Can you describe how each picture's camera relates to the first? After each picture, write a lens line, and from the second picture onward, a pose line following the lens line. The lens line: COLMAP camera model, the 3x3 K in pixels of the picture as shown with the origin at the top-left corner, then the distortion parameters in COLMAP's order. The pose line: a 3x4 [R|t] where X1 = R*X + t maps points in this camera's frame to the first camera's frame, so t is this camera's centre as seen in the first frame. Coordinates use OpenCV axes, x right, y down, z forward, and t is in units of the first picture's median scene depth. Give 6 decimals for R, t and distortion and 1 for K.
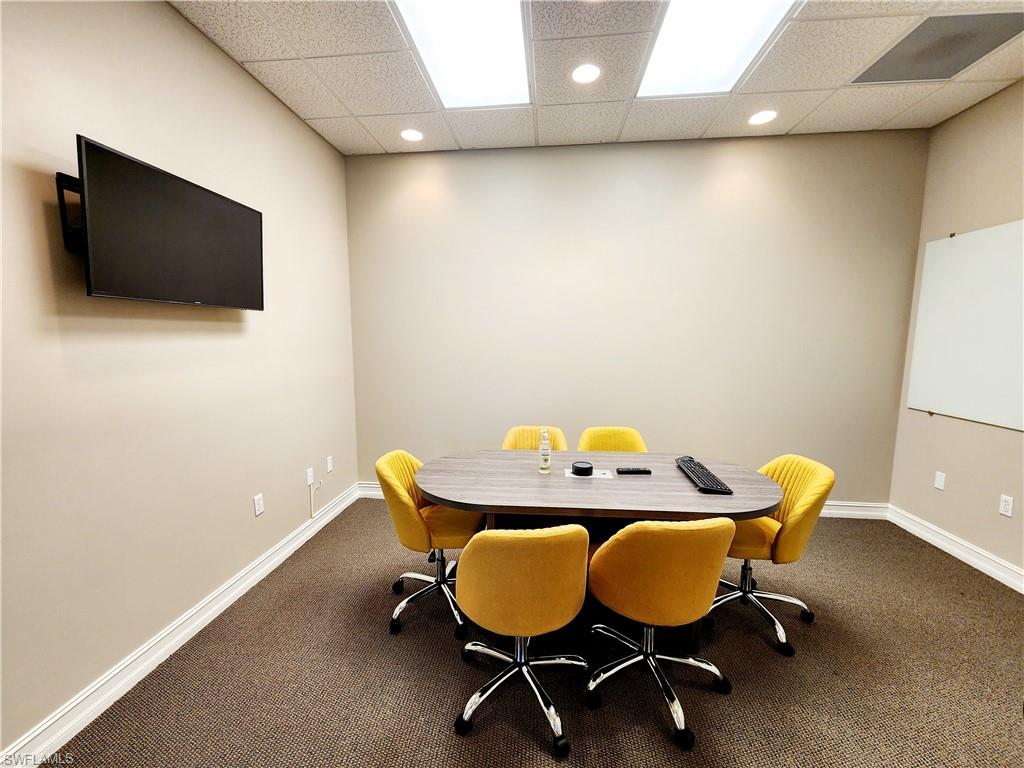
lens RADIAL K [[421.3, 0, 507.6], [0, 421.3, 388.3], [0, 0, 1]] dist [0.001302, -0.000145]
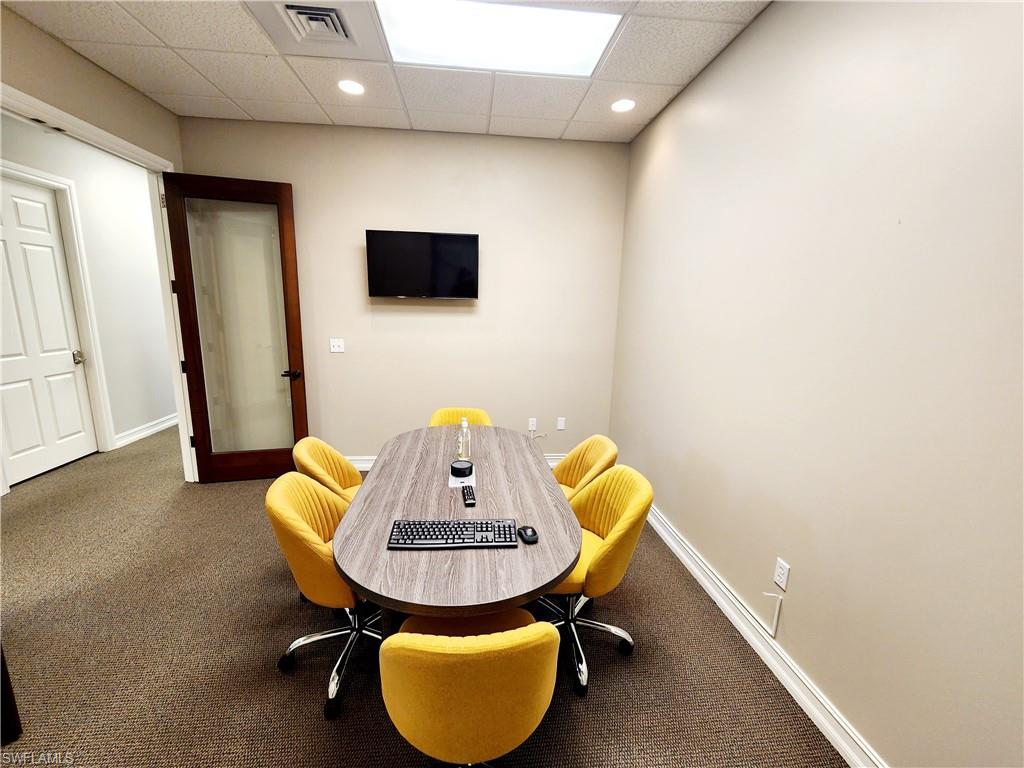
lens RADIAL K [[421.3, 0, 507.6], [0, 421.3, 388.3], [0, 0, 1]] dist [0.001302, -0.000145]
pose [[0.191155, 0.194205, -0.962156, 1.043080], [-0.146170, 0.974934, 0.167744, -0.150843], [0.970615, 0.108573, 0.214750, 0.865139]]
